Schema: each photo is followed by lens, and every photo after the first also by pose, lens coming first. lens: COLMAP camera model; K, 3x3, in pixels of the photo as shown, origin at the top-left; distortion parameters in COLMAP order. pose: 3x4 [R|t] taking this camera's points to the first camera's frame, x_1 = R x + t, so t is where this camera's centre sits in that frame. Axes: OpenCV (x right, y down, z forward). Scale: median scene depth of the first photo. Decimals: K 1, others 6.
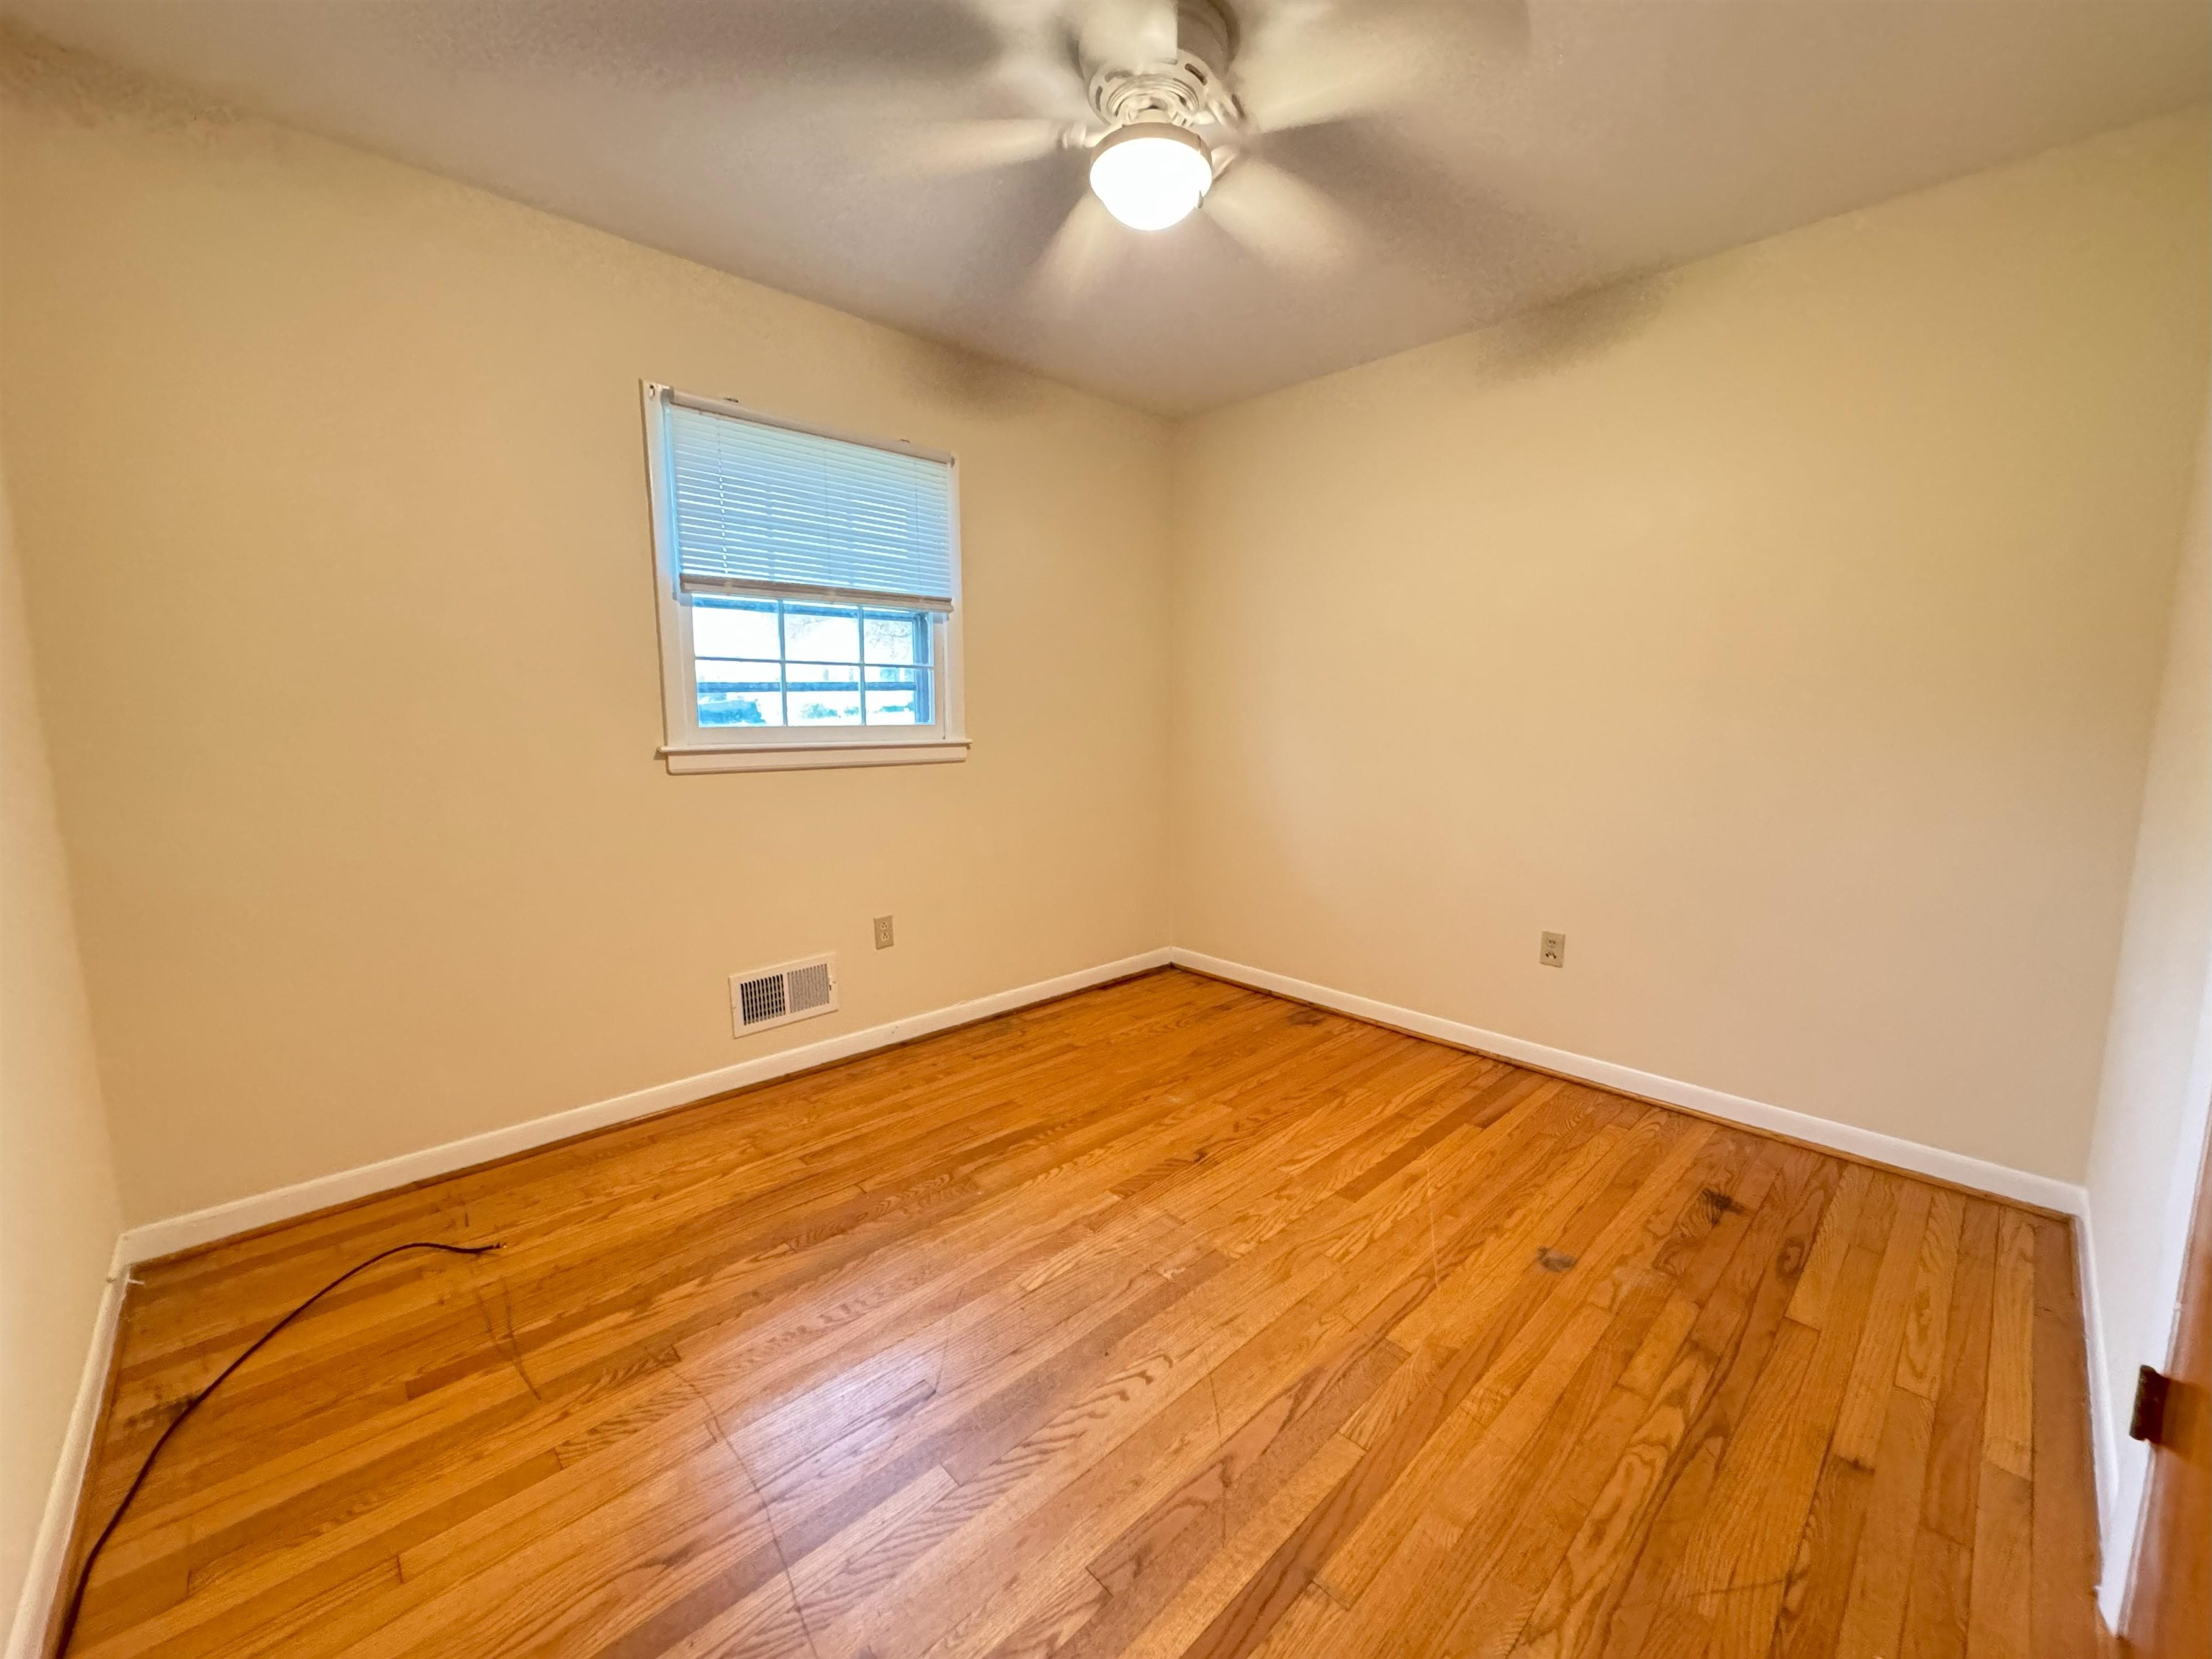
lens RADIAL K [[877.0, 0, 1101.8], [0, 877.0, 823.2], [0, 0, 1]] dist [-0.001085, -0.000350]
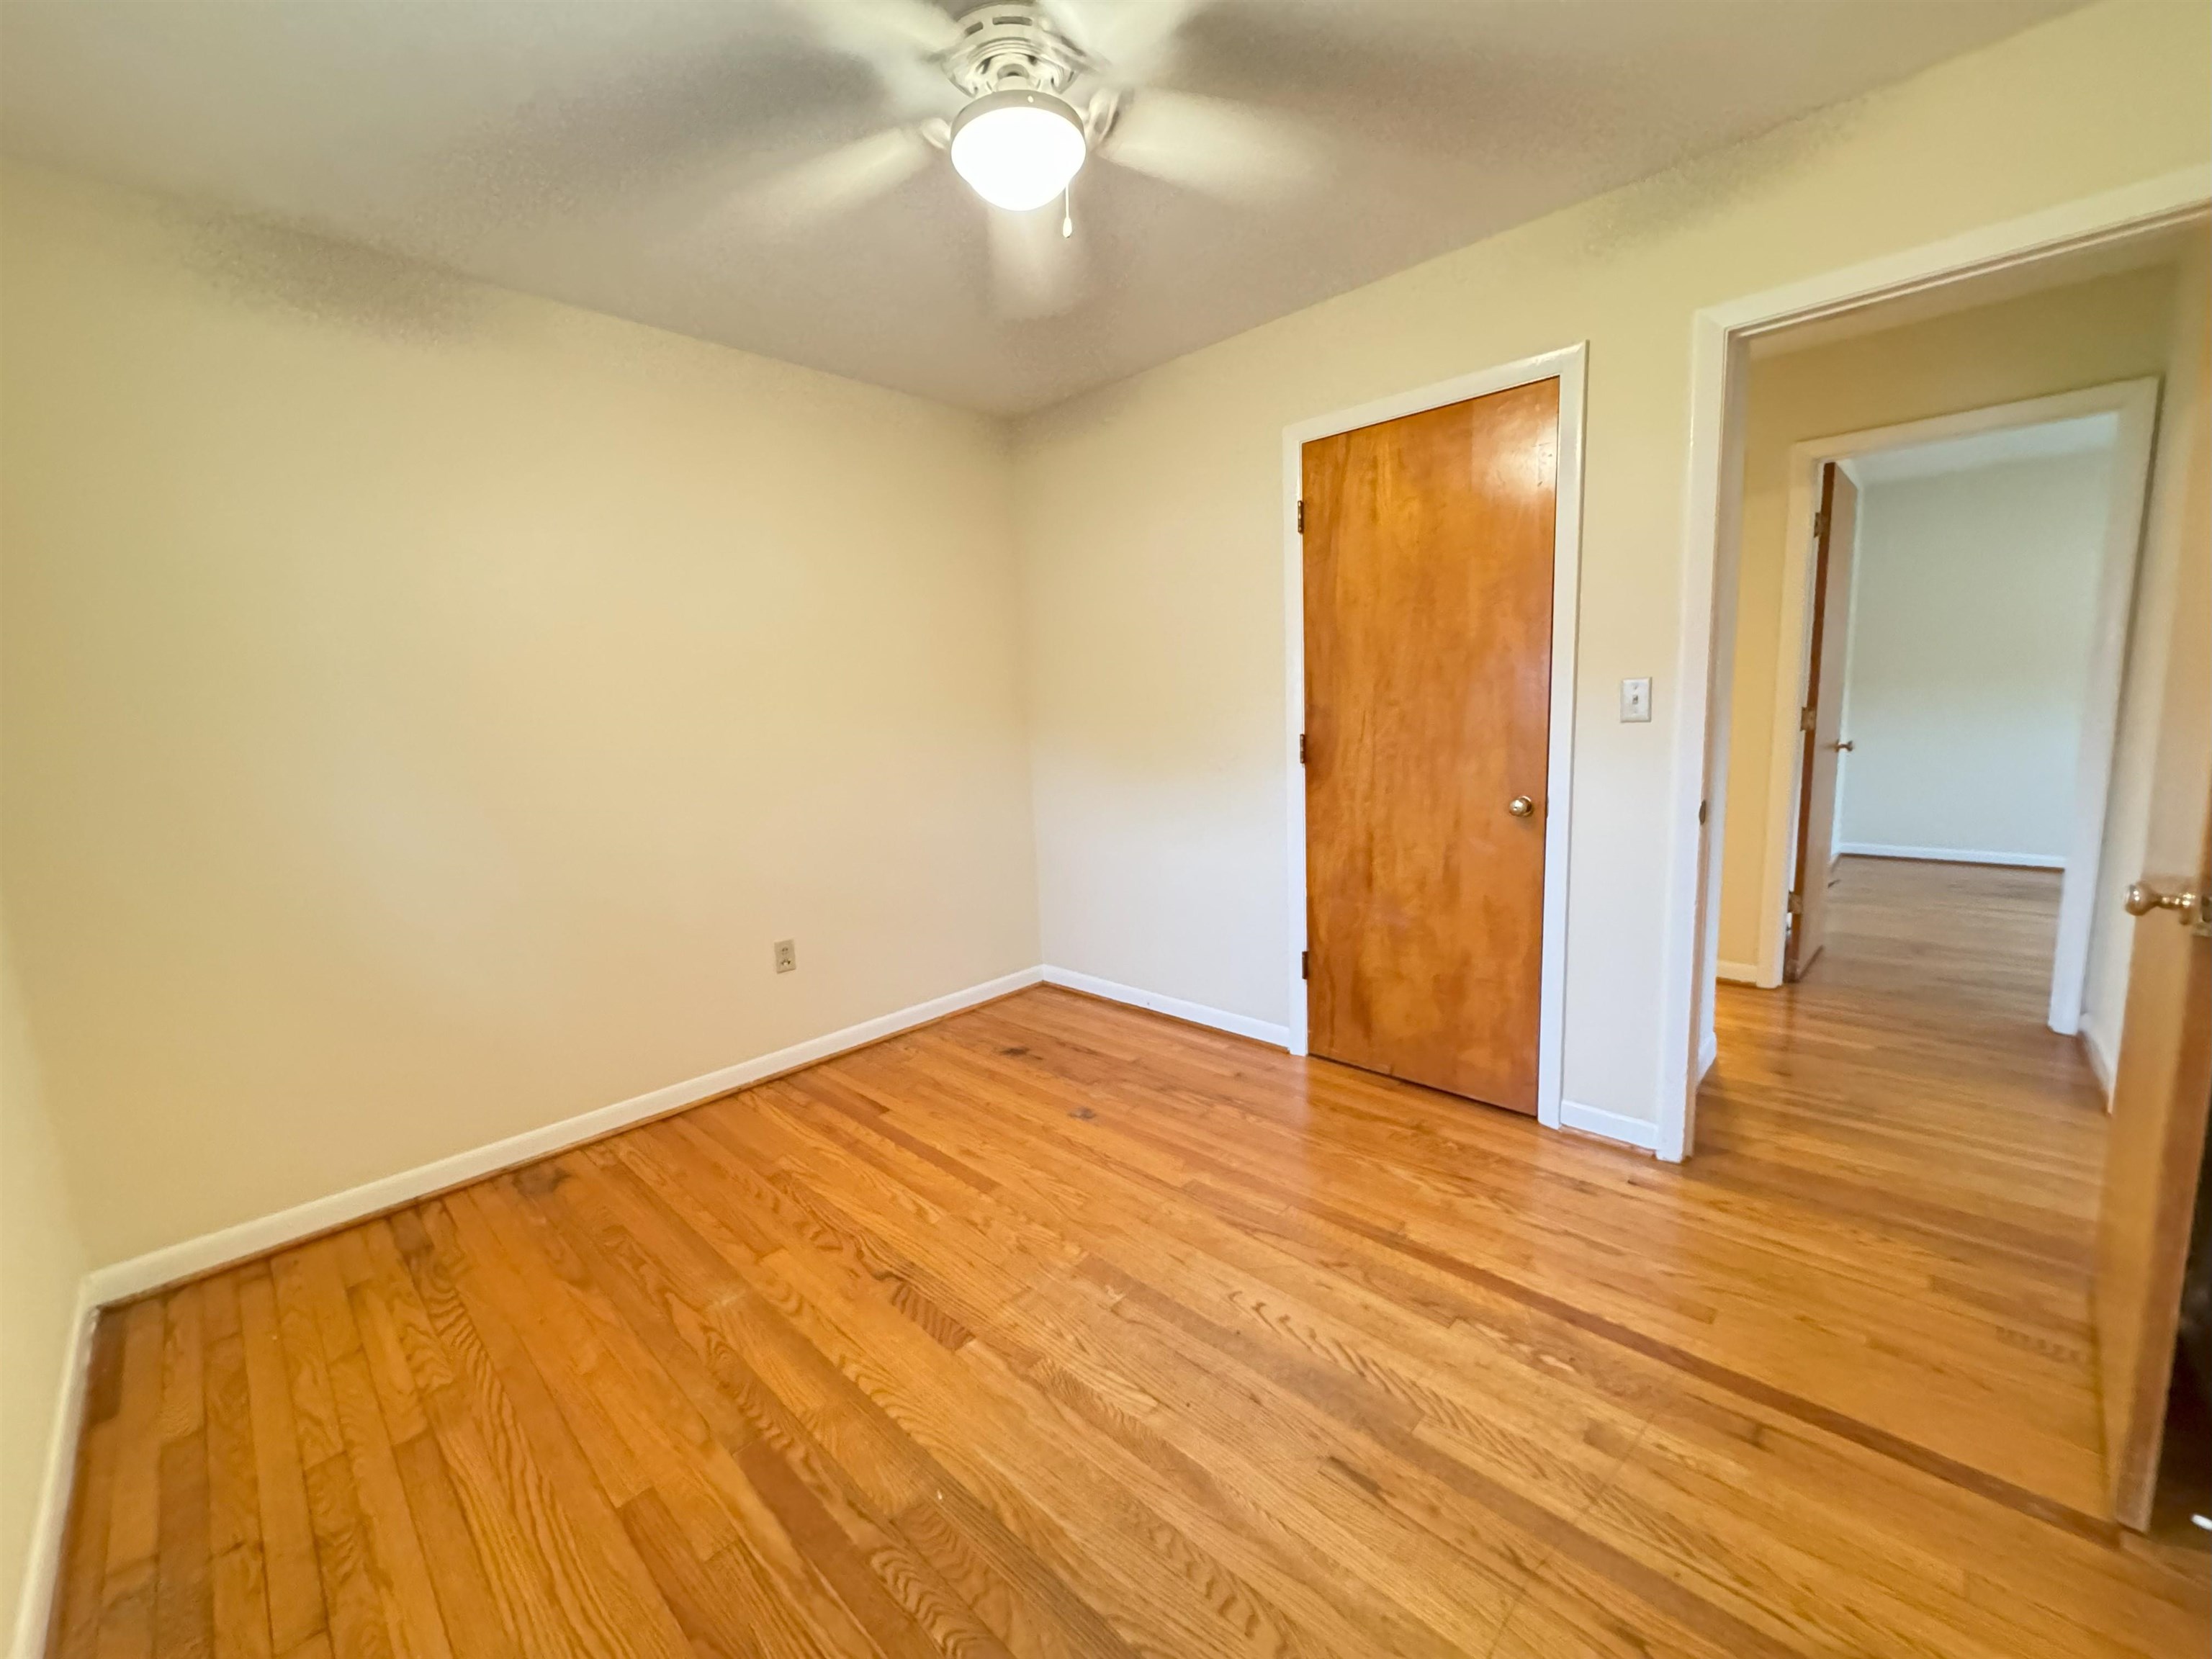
lens RADIAL K [[891.0, 0, 1106.0], [0, 891.0, 829.5], [0, 0, 1]] dist [0.013996, -0.000172]
pose [[-0.058658, -0.143715, 0.987879, -0.737889], [0.167796, 0.974084, 0.151672, -0.138072], [-0.984075, 0.174659, -0.033023, 0.825823]]
